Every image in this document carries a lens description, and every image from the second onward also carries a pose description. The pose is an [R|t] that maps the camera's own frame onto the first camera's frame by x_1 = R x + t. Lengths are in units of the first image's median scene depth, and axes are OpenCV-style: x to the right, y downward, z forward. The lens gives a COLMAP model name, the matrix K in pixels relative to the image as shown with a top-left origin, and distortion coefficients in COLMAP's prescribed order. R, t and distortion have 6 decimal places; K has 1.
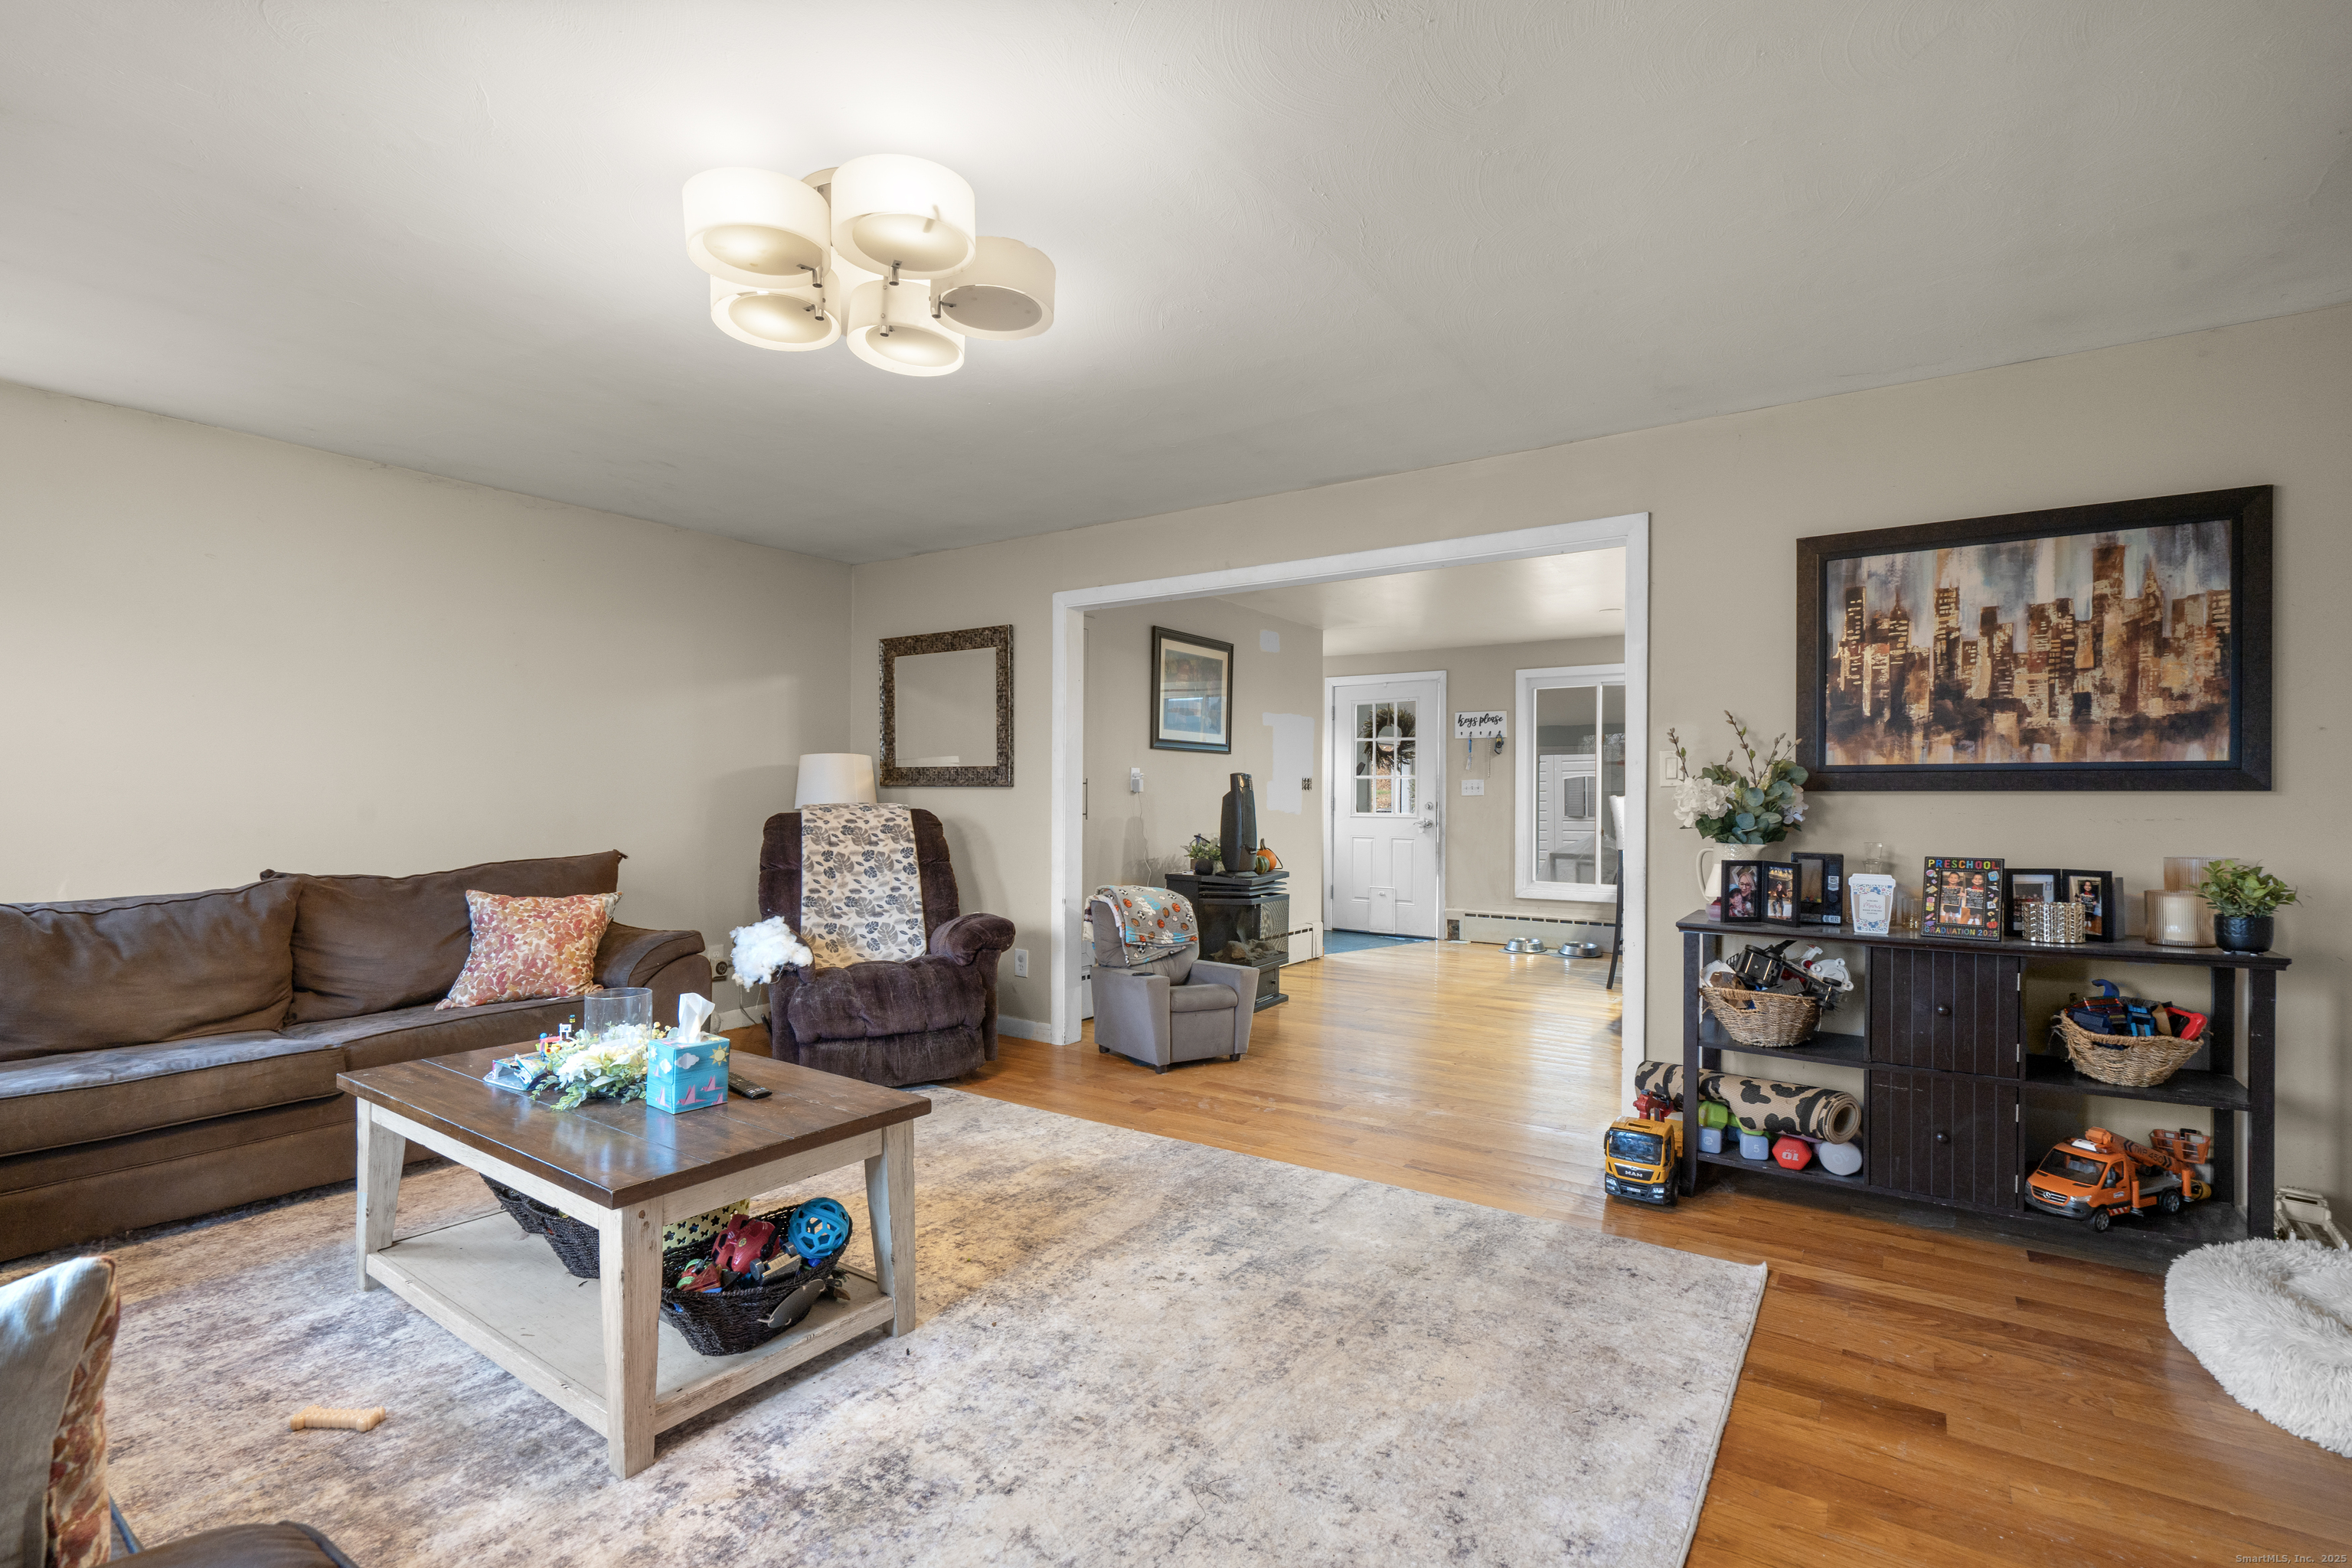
lens RADIAL K [[1068.7, 0, 1166.0], [0, 1068.7, 810.1], [0, 0, 1]] dist [-0.004071, 0.003291]
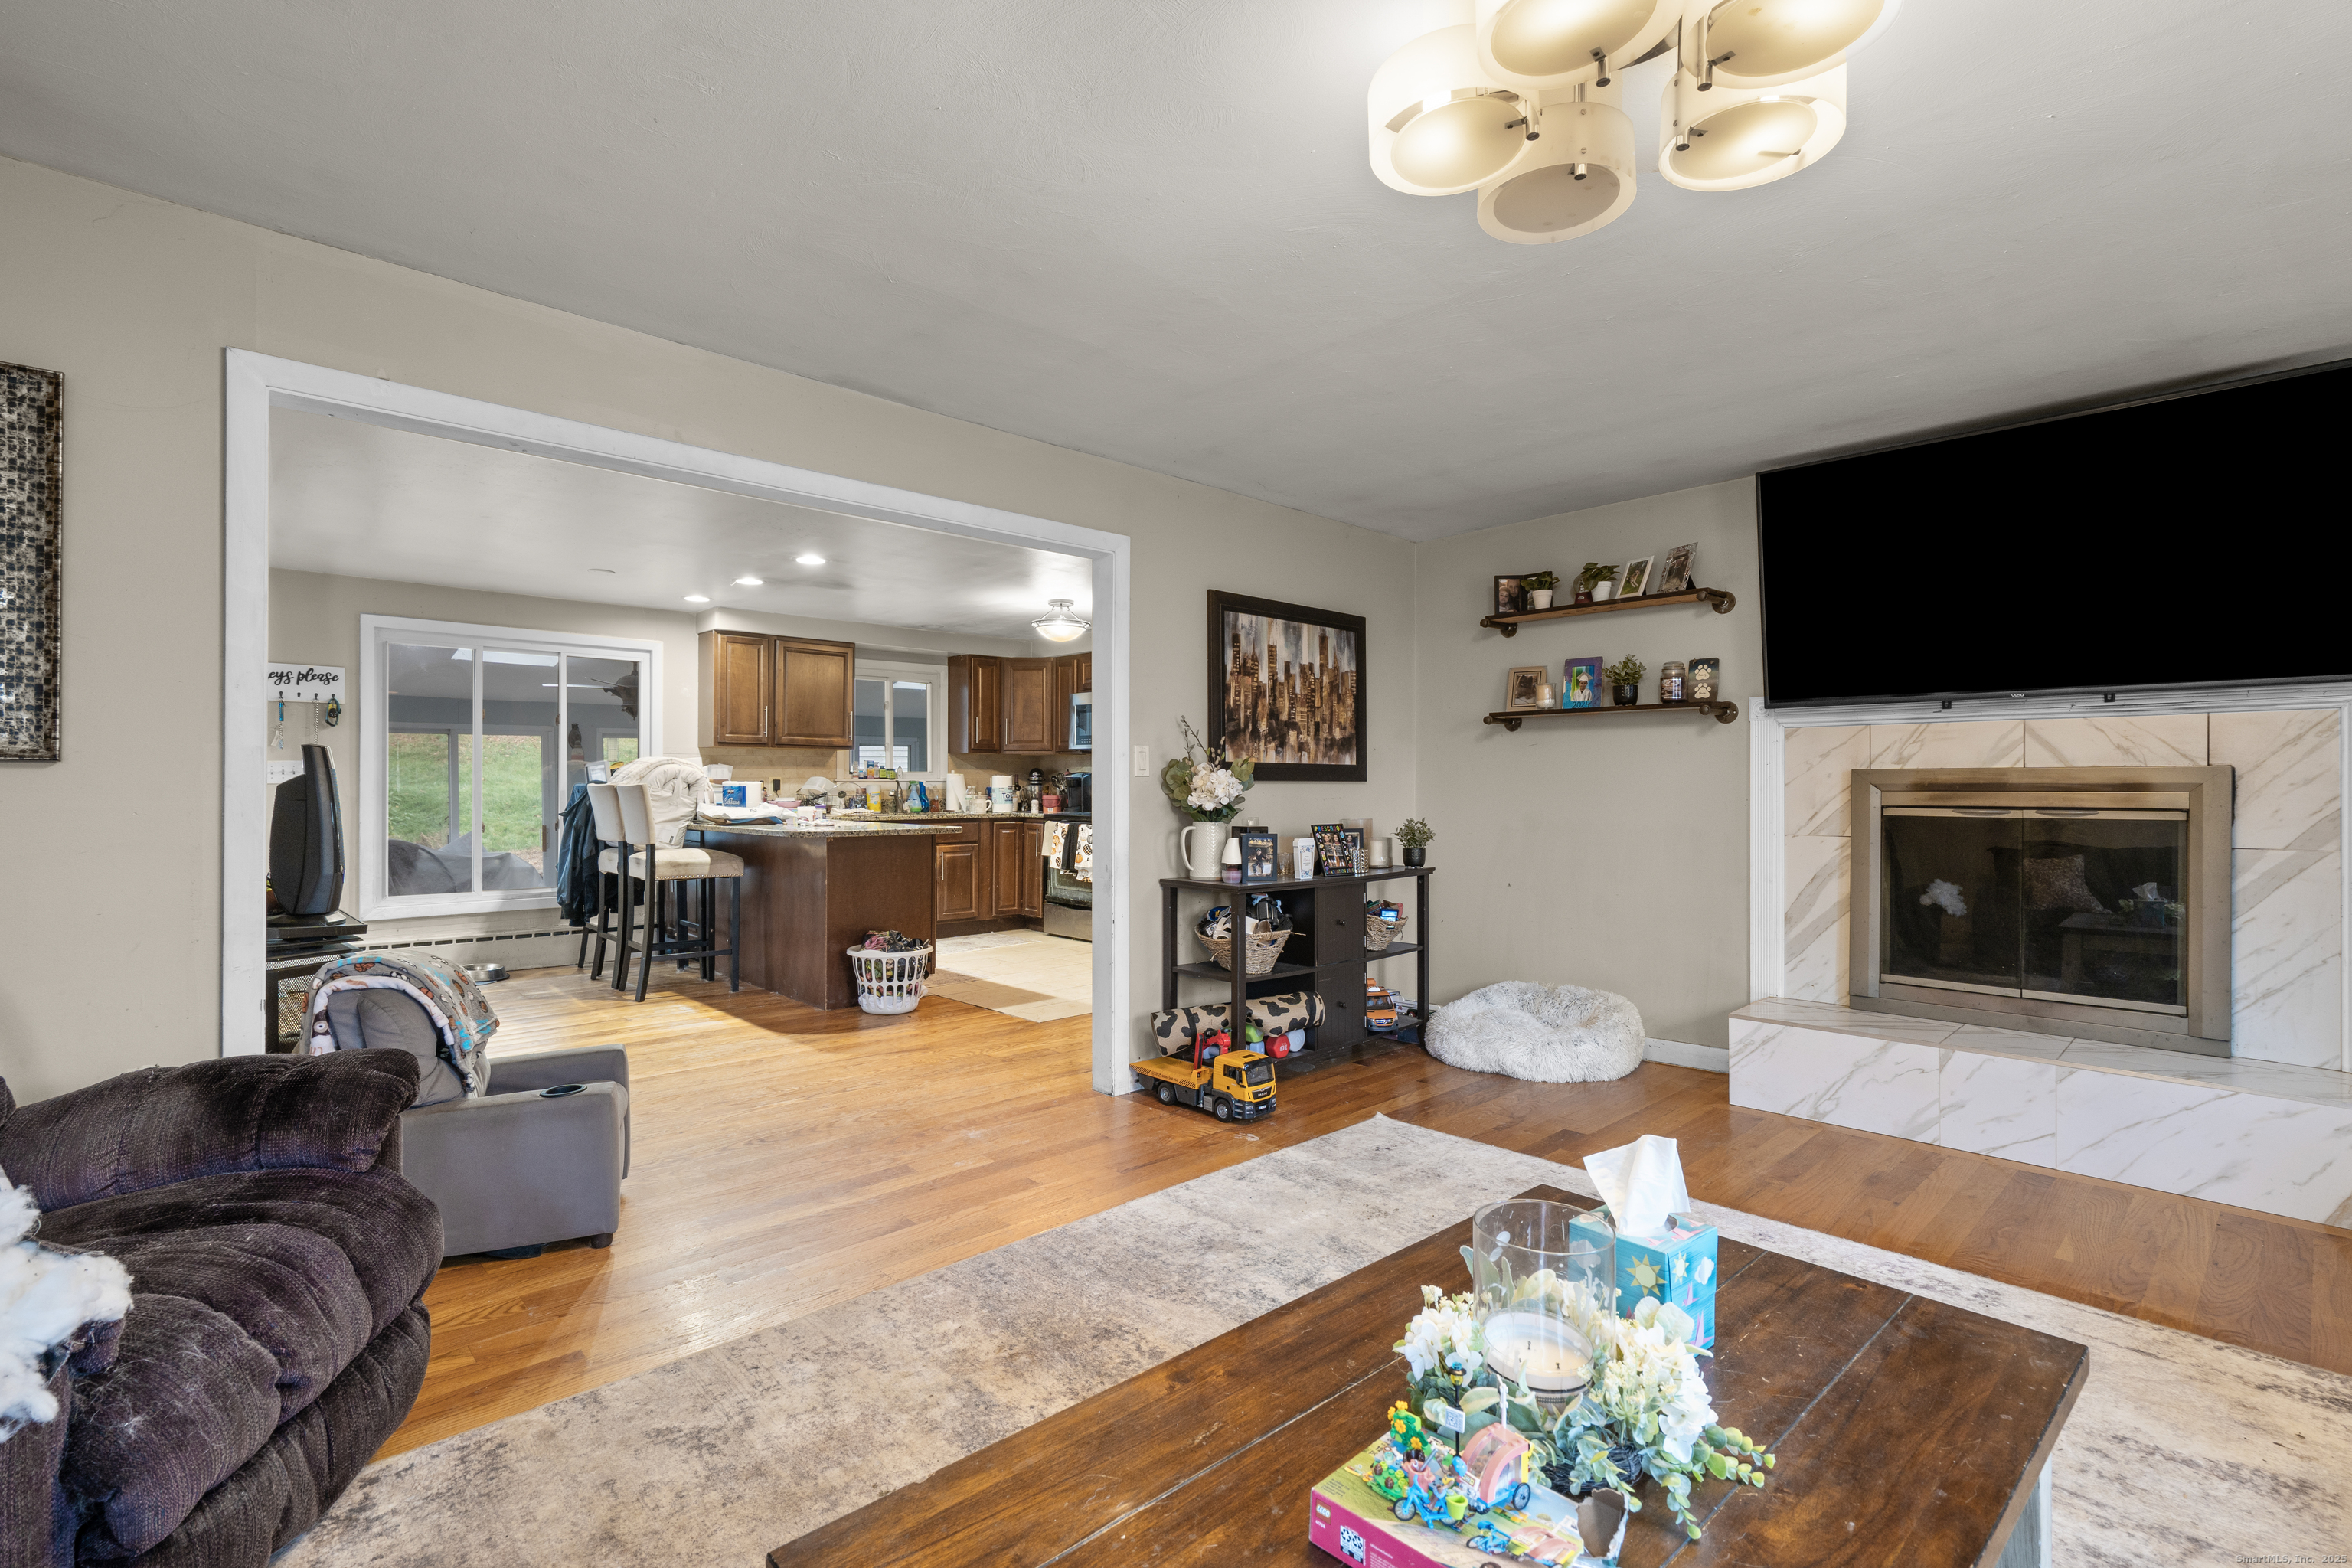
lens RADIAL K [[1068.7, 0, 1174.5], [0, 1068.7, 789.6], [0, 0, 1]] dist [-0.004071, 0.003291]
pose [[0.219526, -0.004860, 0.975595, -0.734979], [0.011976, 0.999926, 0.002286, -0.010884], [-0.975533, 0.011182, 0.219567, 0.783876]]
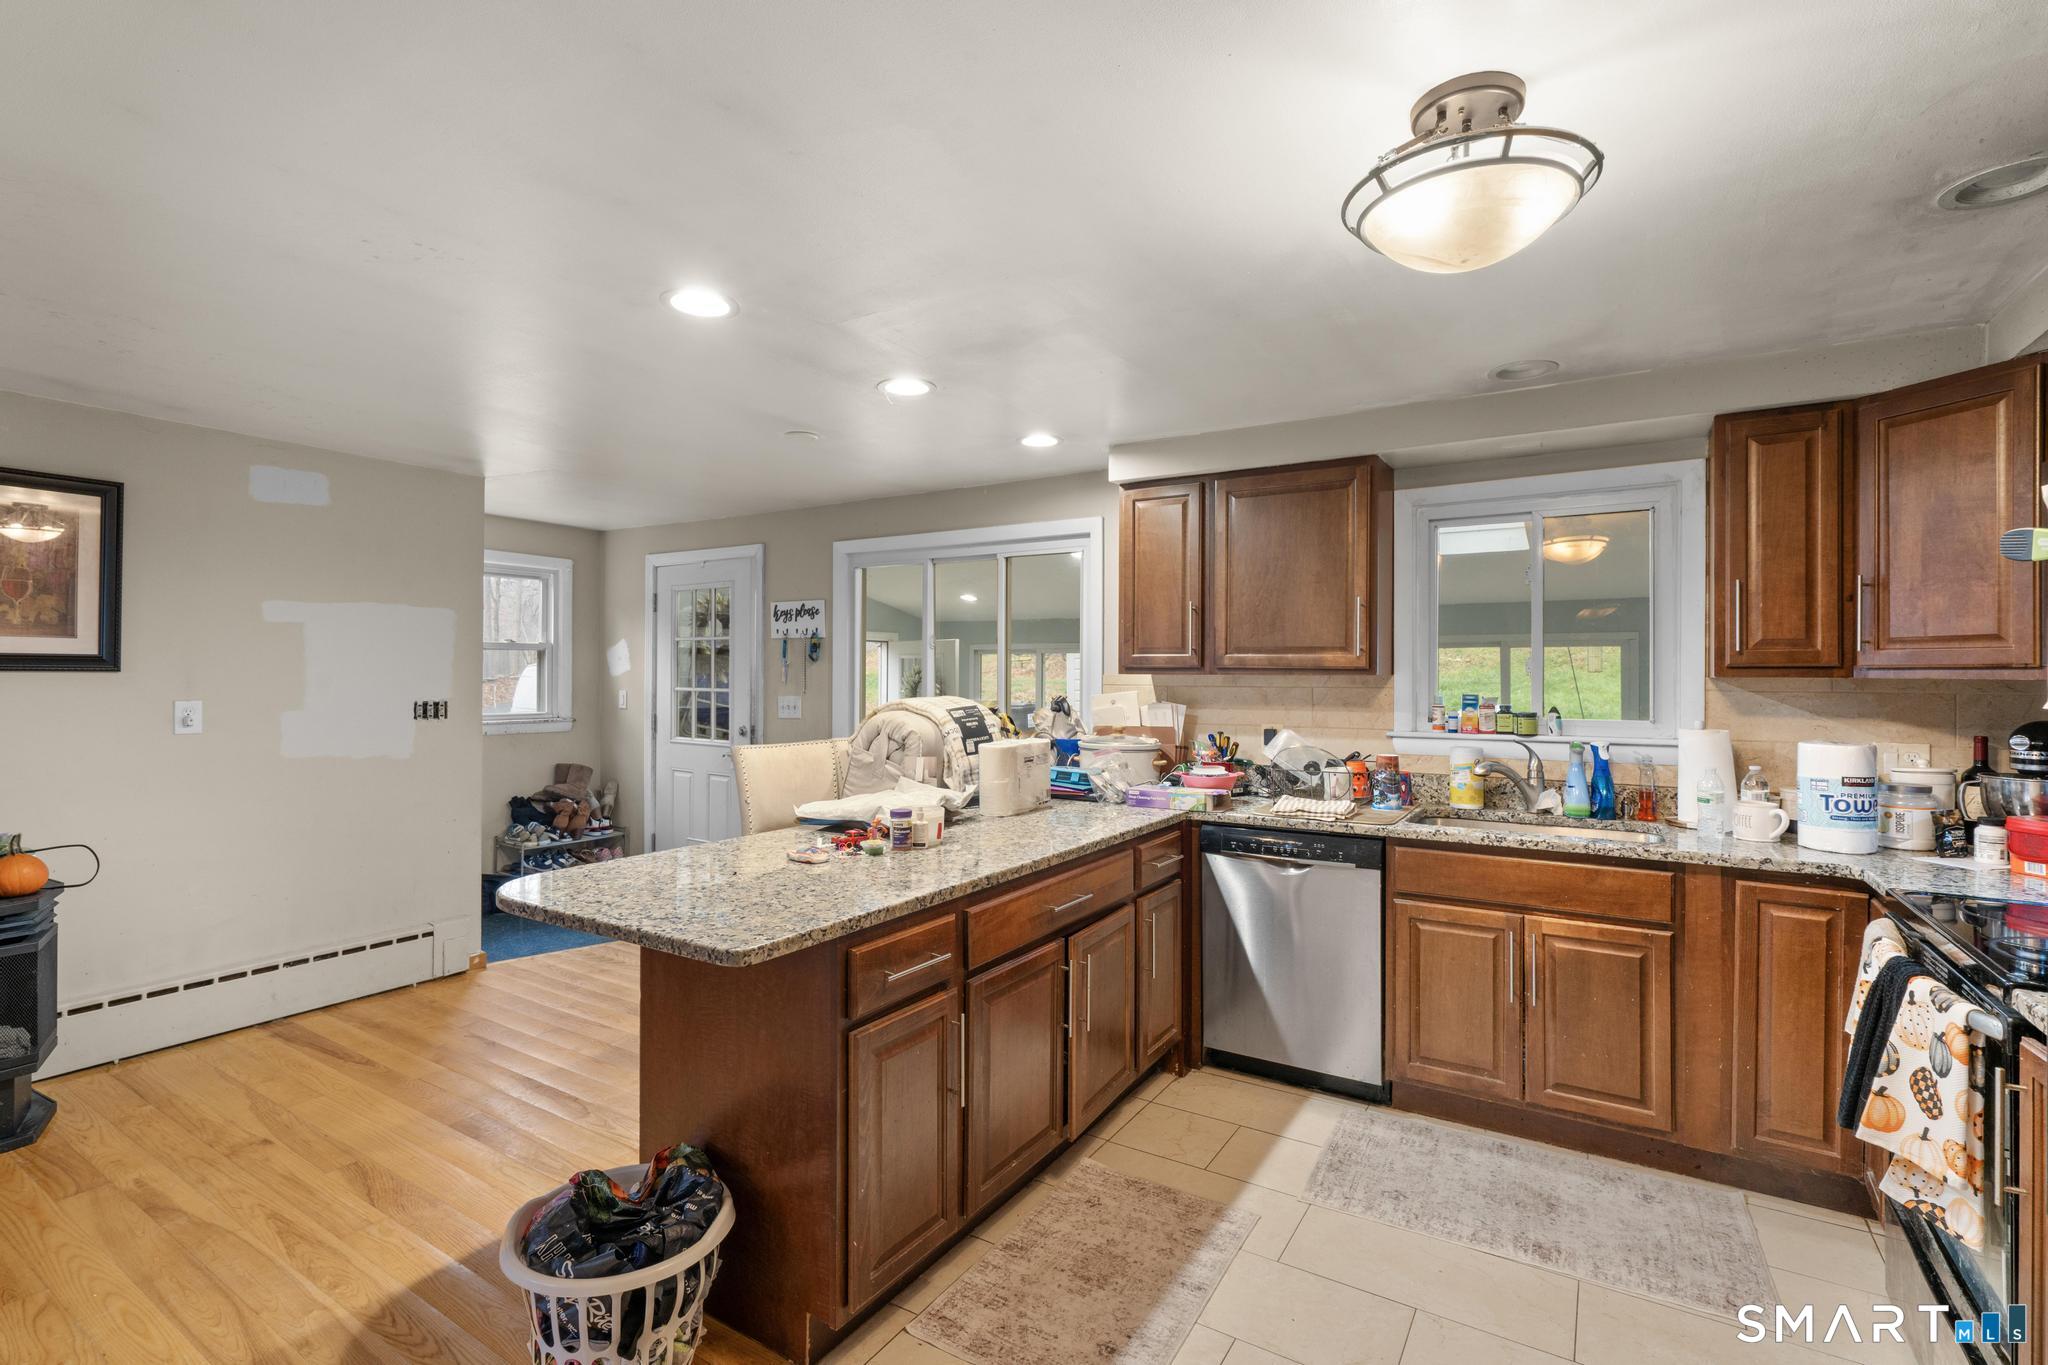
lens RADIAL K [[930.6, 0, 1020.3], [0, 930.6, 674.6], [0, 0, 1]] dist [-0.004071, 0.003291]
pose [[0.999786, 0.003014, 0.020447, 1.187521], [-0.002802, 0.999942, -0.010366, -0.100000], [-0.020477, 0.010306, 0.999737, 1.038834]]
